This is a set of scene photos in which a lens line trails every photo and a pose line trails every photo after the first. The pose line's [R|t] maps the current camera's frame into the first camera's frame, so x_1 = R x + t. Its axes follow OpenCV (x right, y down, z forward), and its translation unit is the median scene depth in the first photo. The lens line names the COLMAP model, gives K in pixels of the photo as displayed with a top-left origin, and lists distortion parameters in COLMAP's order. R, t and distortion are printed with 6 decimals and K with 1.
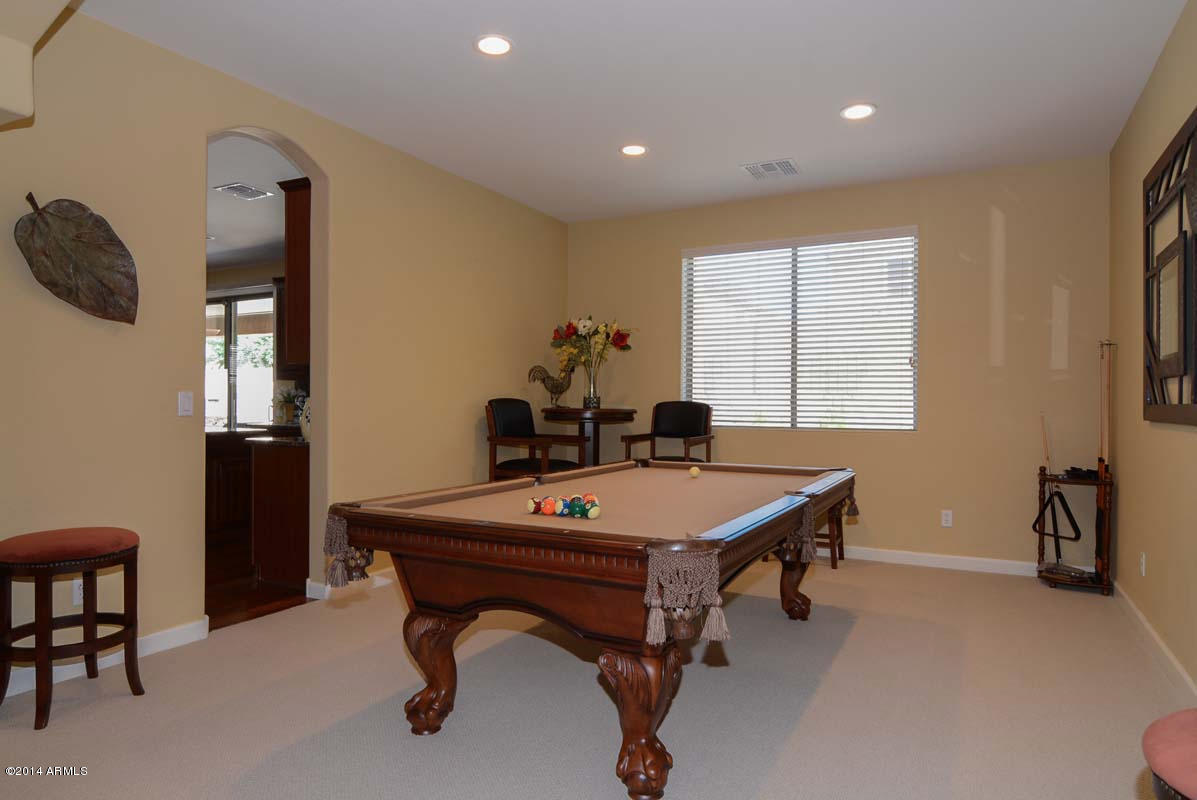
lens RADIAL K [[708.8, 0, 602.1], [0, 708.8, 403.6], [0, 0, 1]] dist [-0.021860, -0.000413]
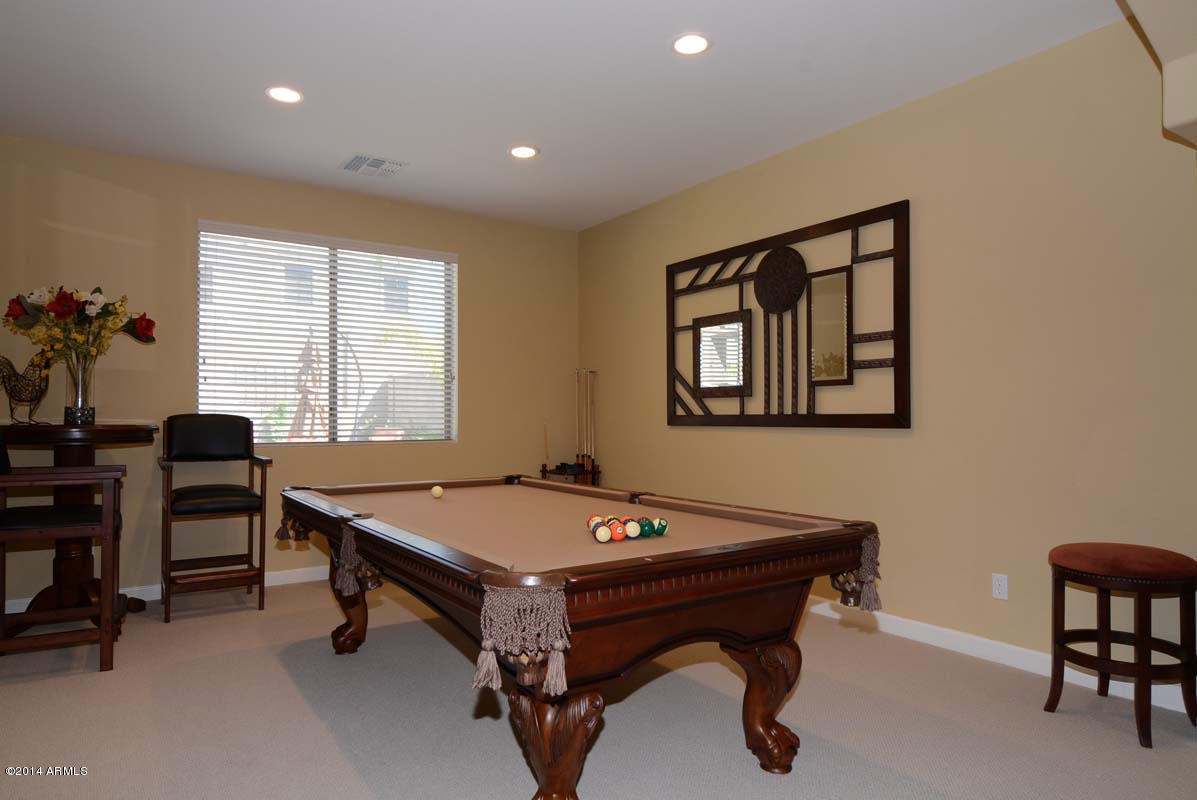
lens RADIAL K [[730.3, 0, 598.5], [0, 730.3, 400.0], [0, 0, 1]] dist [-0.001018, -0.001085]
pose [[0.449472, 0.012953, 0.893200, -0.421082], [0.003420, 0.999863, -0.016221, -0.003901], [-0.893288, 0.010345, 0.449366, 0.262666]]
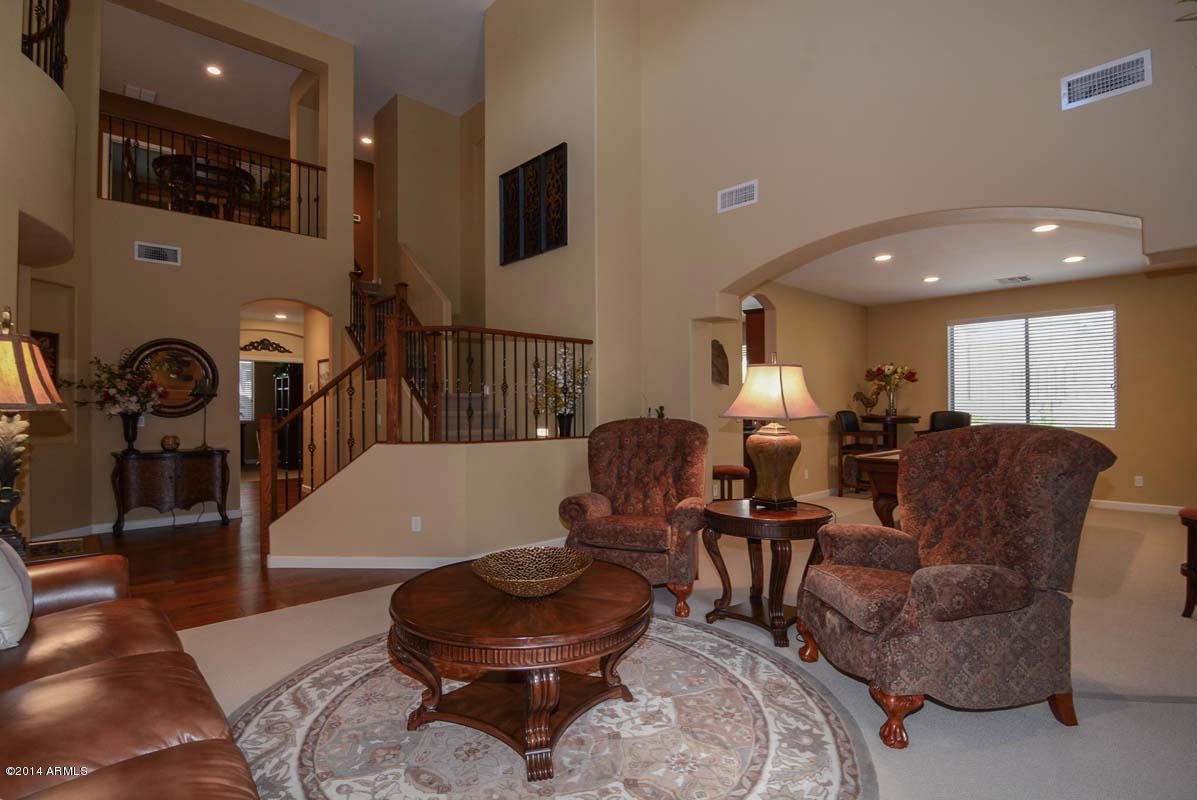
lens RADIAL K [[589.1, 0, 598.5], [0, 589.1, 400.0], [0, 0, 1]] dist [-0.015272, -0.000407]
pose [[0.945078, -0.012817, -0.326592, -0.229037], [0.010177, 0.999900, -0.009792, -0.025268], [0.326685, 0.005930, 0.945115, -0.612596]]
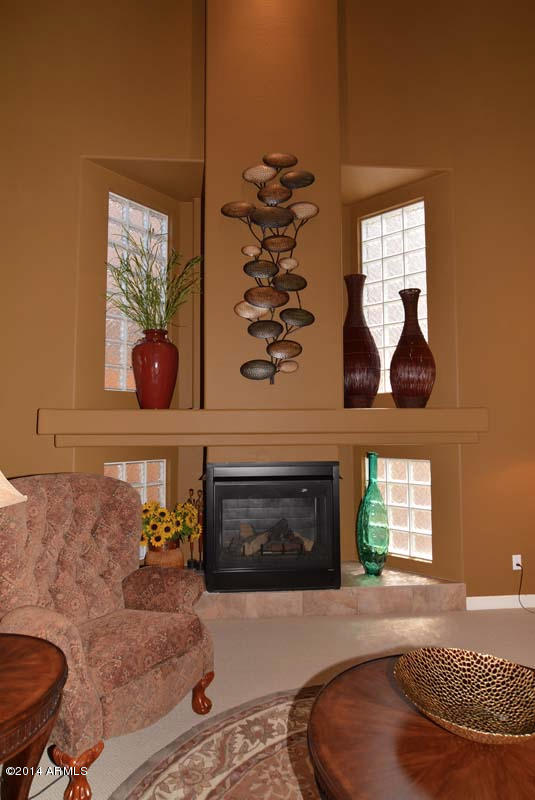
lens RADIAL K [[473.7, 0, 267.9], [0, 473.7, 395.8], [0, 0, 1]] dist [-0.021860, -0.000413]
pose [[-0.541658, 0.046915, 0.839289, -0.582952], [-0.001532, 0.998385, -0.056797, -0.059064], [-0.840597, -0.032050, -0.540711, 0.024700]]
